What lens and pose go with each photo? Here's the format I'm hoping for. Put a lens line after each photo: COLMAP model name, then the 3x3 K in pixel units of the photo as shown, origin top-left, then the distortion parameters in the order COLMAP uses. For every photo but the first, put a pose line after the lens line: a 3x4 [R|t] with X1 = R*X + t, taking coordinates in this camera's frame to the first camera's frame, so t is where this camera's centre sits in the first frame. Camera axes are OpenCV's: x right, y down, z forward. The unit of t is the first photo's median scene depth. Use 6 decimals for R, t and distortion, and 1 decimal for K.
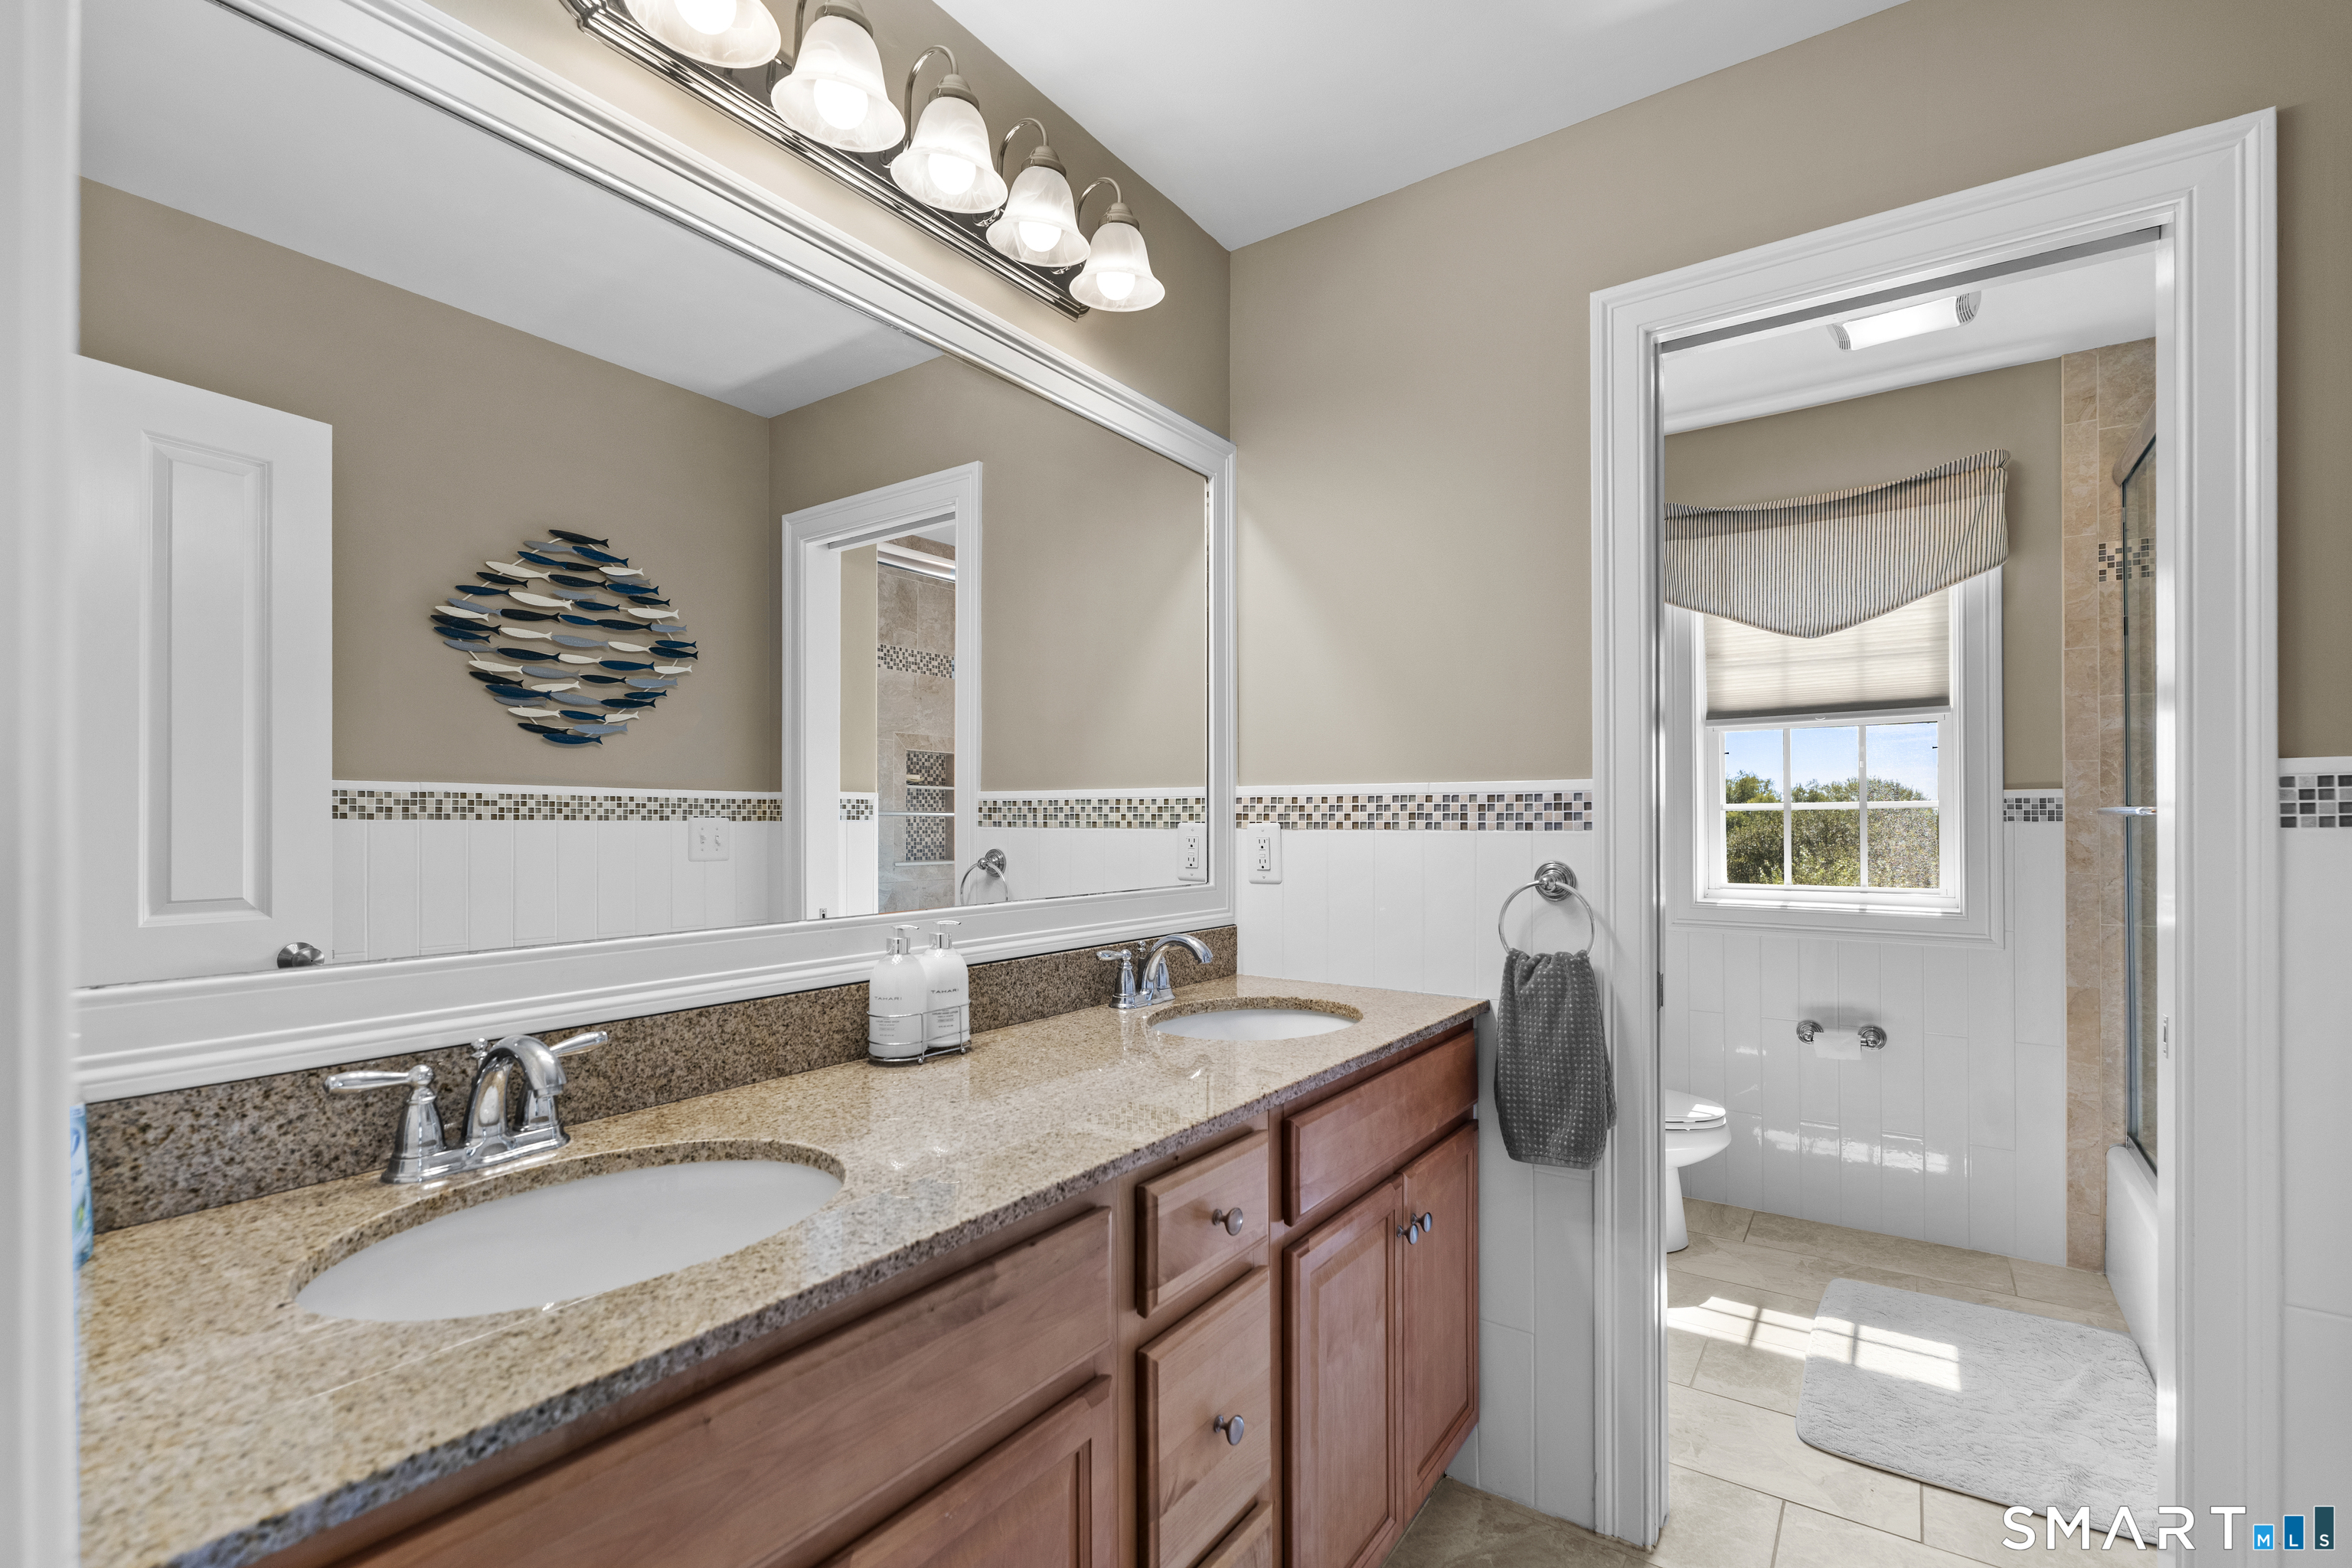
lens RADIAL K [[1085.2, 0, 1174.7], [0, 1085.2, 807.4], [0, 0, 1]] dist [-0.001387, 0.000006]
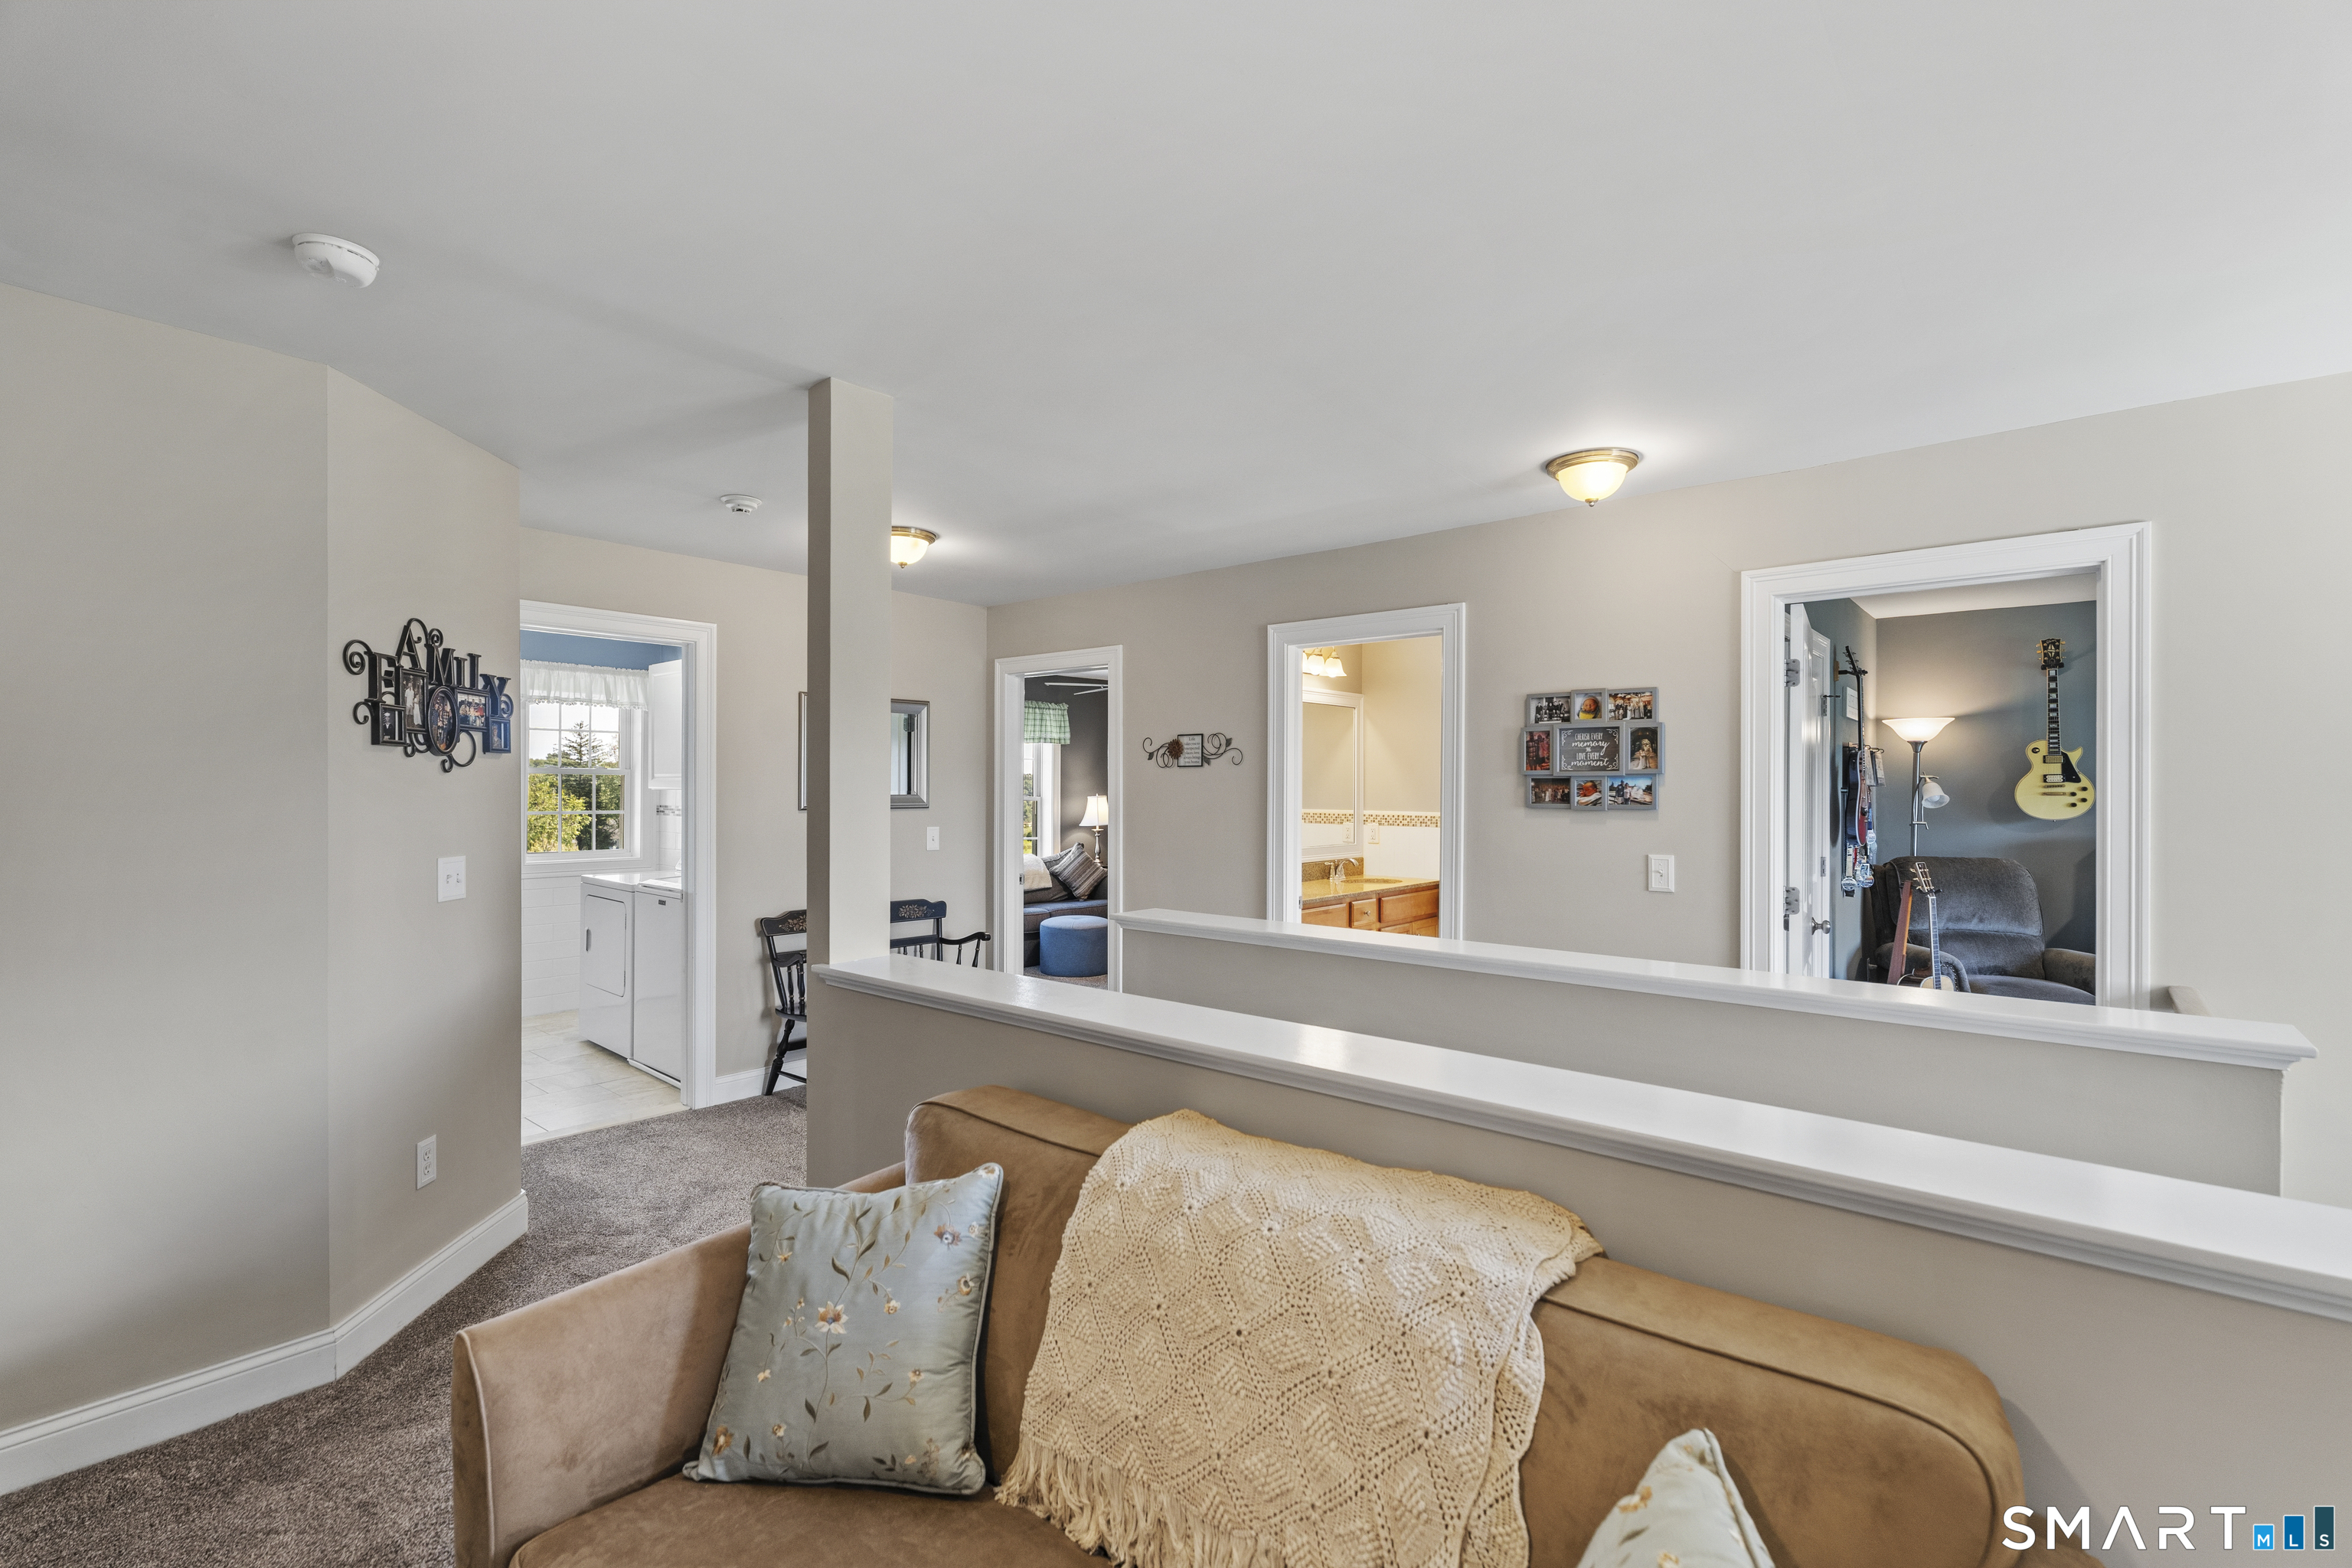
lens RADIAL K [[1085.2, 0, 1176.3], [0, 1085.2, 778.6], [0, 0, 1]] dist [-0.001387, 0.000006]
pose [[0.995991, 0.004127, -0.089360, -0.194840], [-0.003581, 0.999974, 0.006266, -0.127854], [0.089384, -0.005921, 0.995980, -2.059546]]
